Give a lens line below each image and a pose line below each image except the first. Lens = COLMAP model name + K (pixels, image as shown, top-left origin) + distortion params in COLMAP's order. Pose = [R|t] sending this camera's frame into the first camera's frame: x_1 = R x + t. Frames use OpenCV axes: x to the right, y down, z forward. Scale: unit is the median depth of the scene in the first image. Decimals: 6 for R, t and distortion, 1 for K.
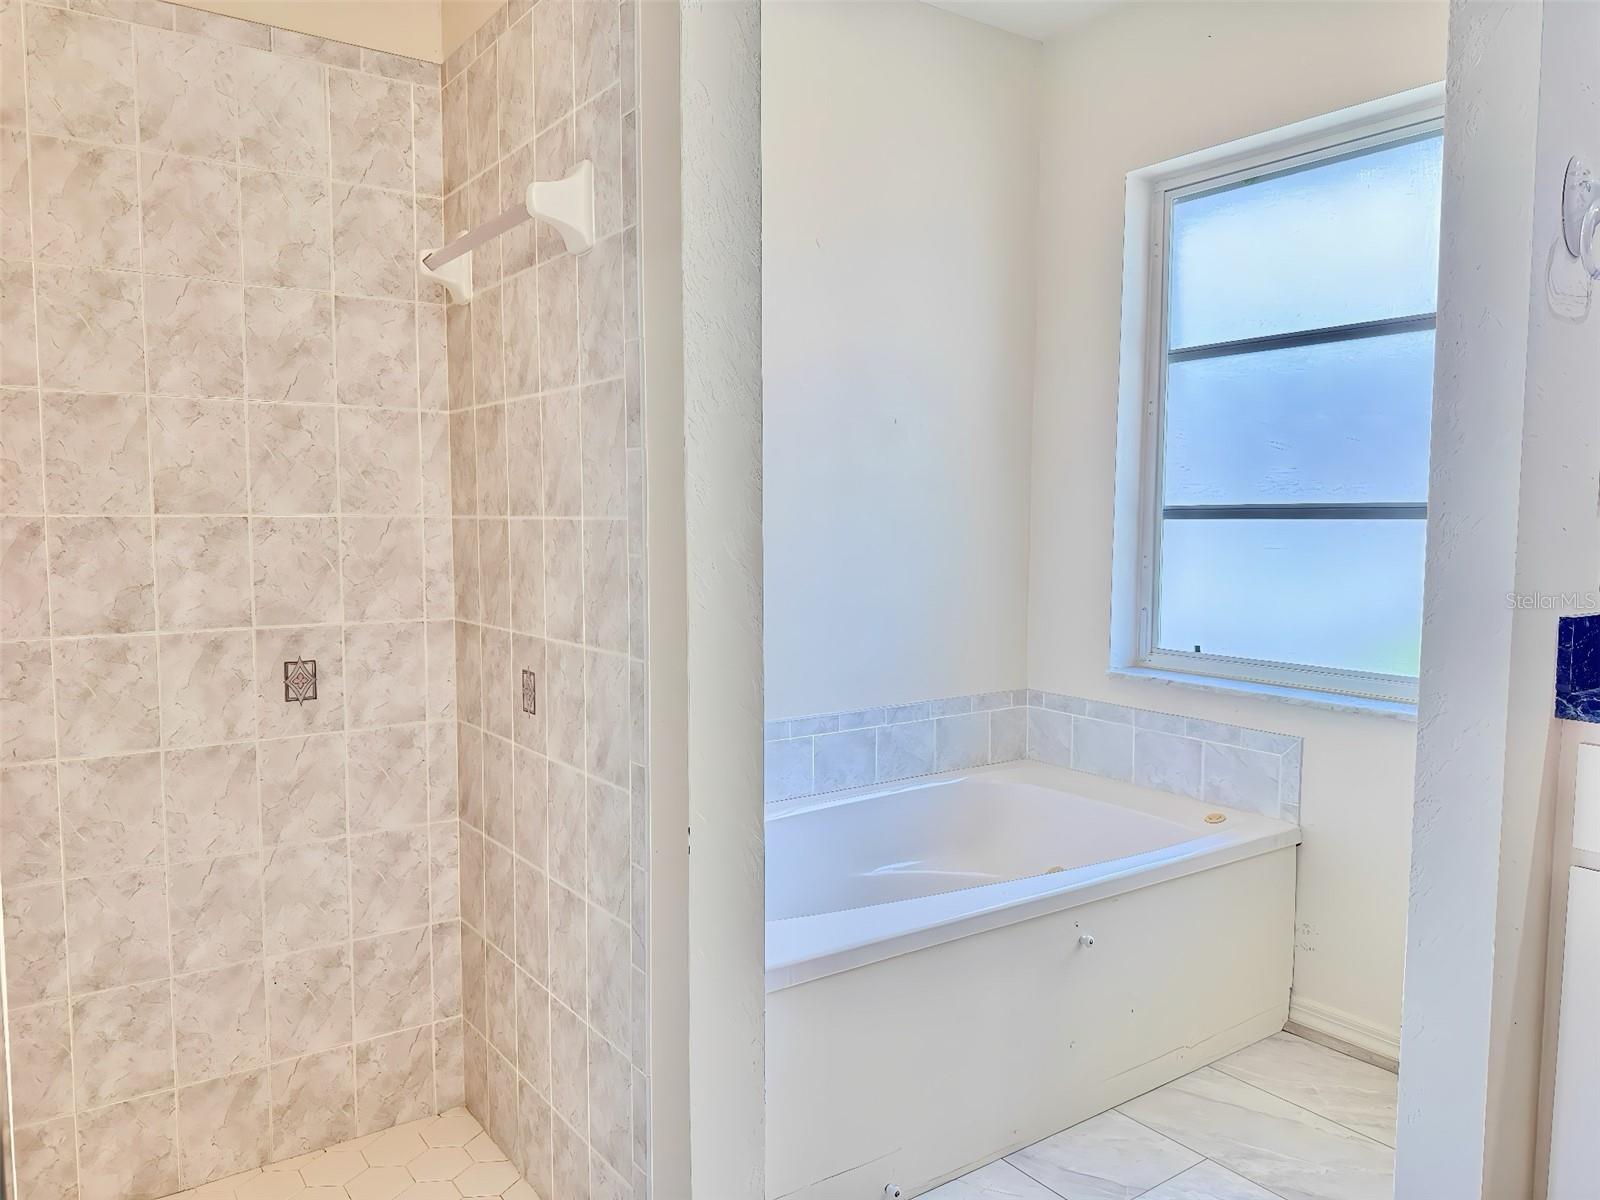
lens RADIAL K [[1133.9, 0, 801.1], [0, 1133.9, 606.8], [0, 0, 1]] dist [0.056332, -0.073365]
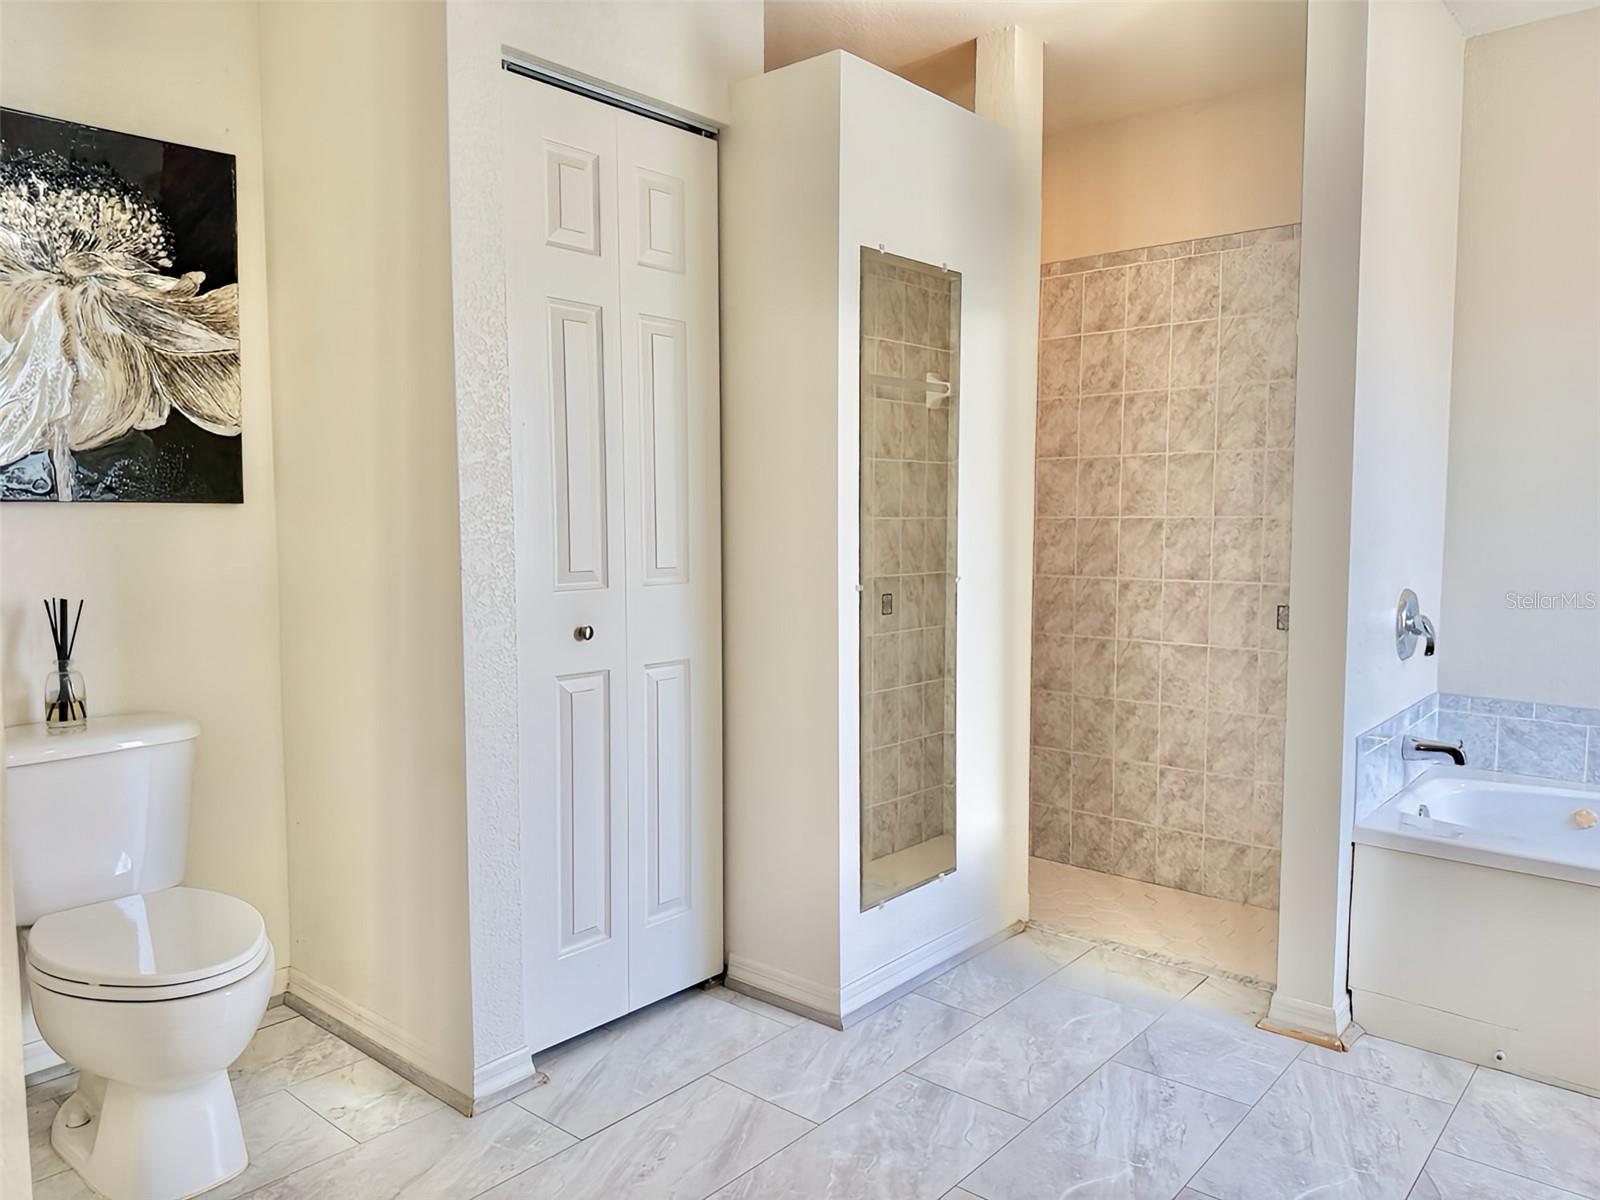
lens RADIAL K [[1133.9, 0, 803.2], [0, 1133.9, 607.6], [0, 0, 1]] dist [0.056332, -0.073365]
pose [[0.238584, 0.077220, -0.968047, 1.036527], [-0.077571, 0.995164, 0.060265, 0.005213], [0.968019, 0.060714, 0.243421, -0.068998]]
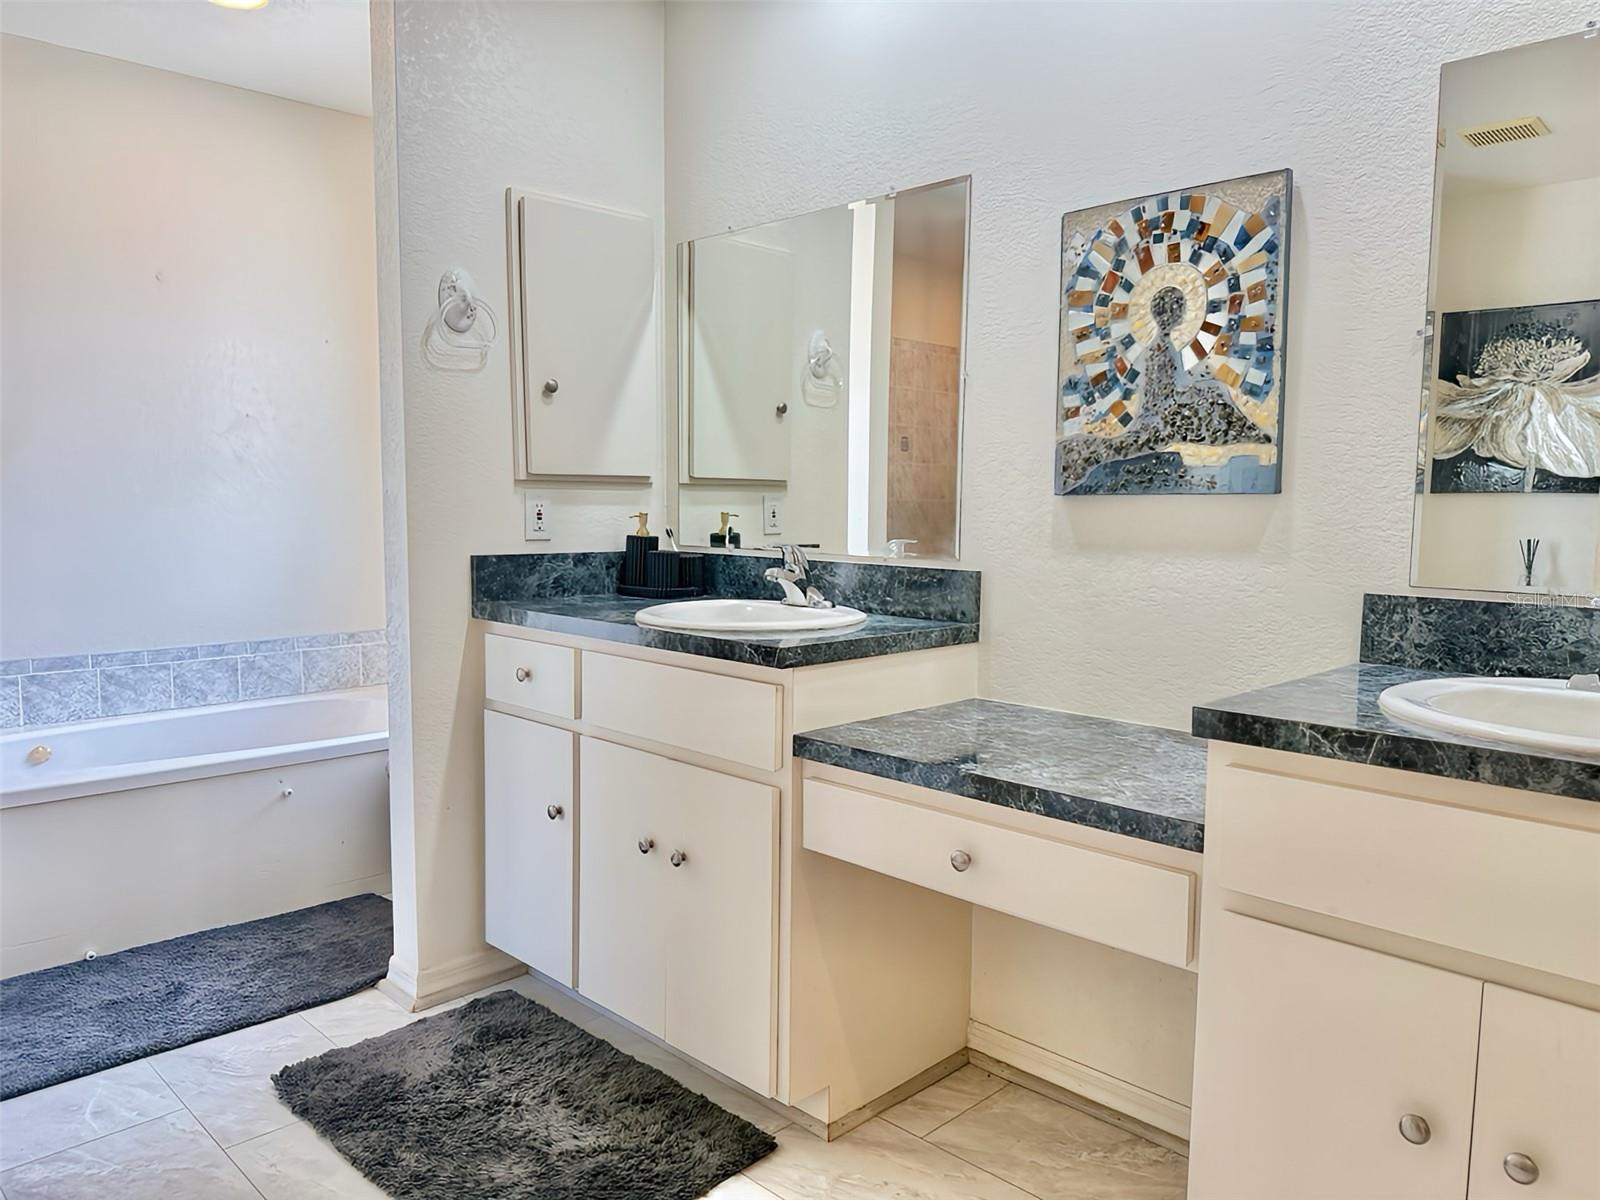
lens RADIAL K [[1133.9, 0, 807.9], [0, 1133.9, 617.2], [0, 0, 1]] dist [0.056332, -0.073365]
pose [[0.985804, -0.010582, 0.167564, 0.708989], [0.006281, 0.999638, 0.026176, 0.046759], [-0.167780, -0.024751, 0.985514, -0.555020]]
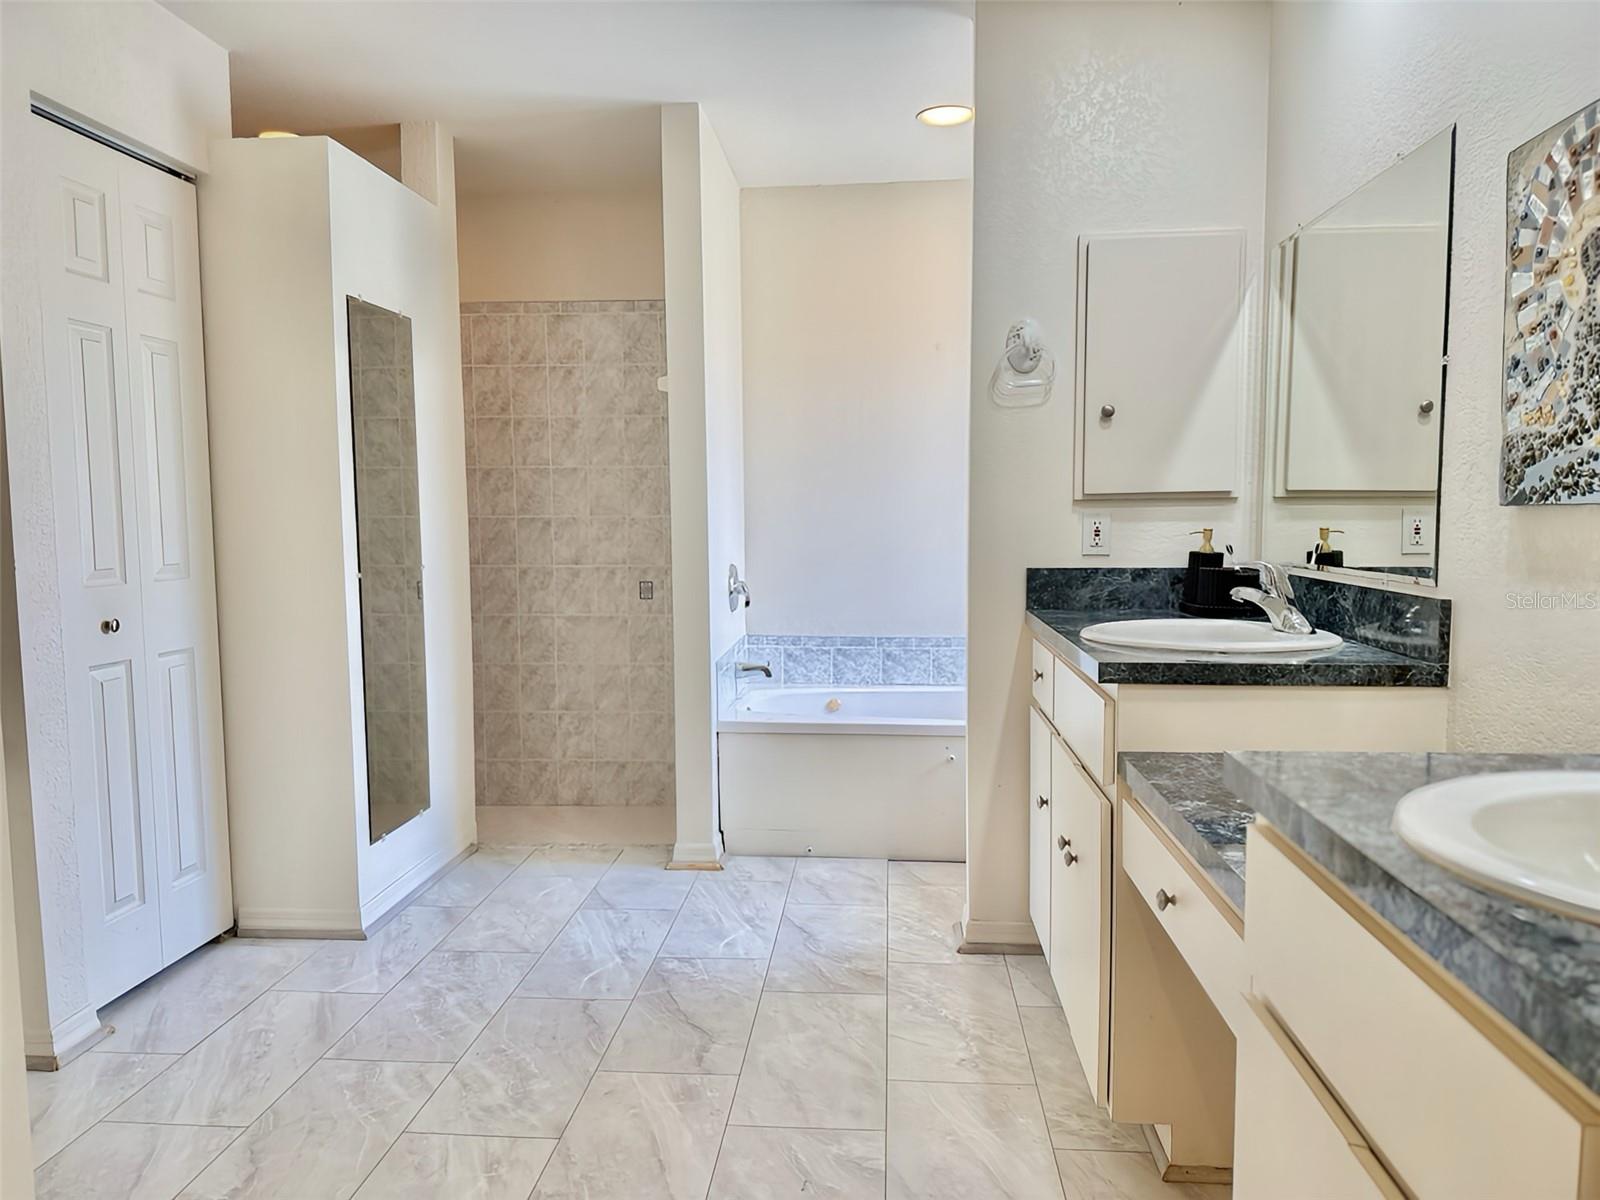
lens RADIAL K [[1133.9, 0, 794.0], [0, 1133.9, 616.6], [0, 0, 1]] dist [0.056332, -0.073365]
pose [[0.758967, 0.052124, -0.649040, 1.293300], [-0.043248, 0.998625, 0.029627, 0.040296], [0.649692, 0.005584, 0.760177, -0.521164]]
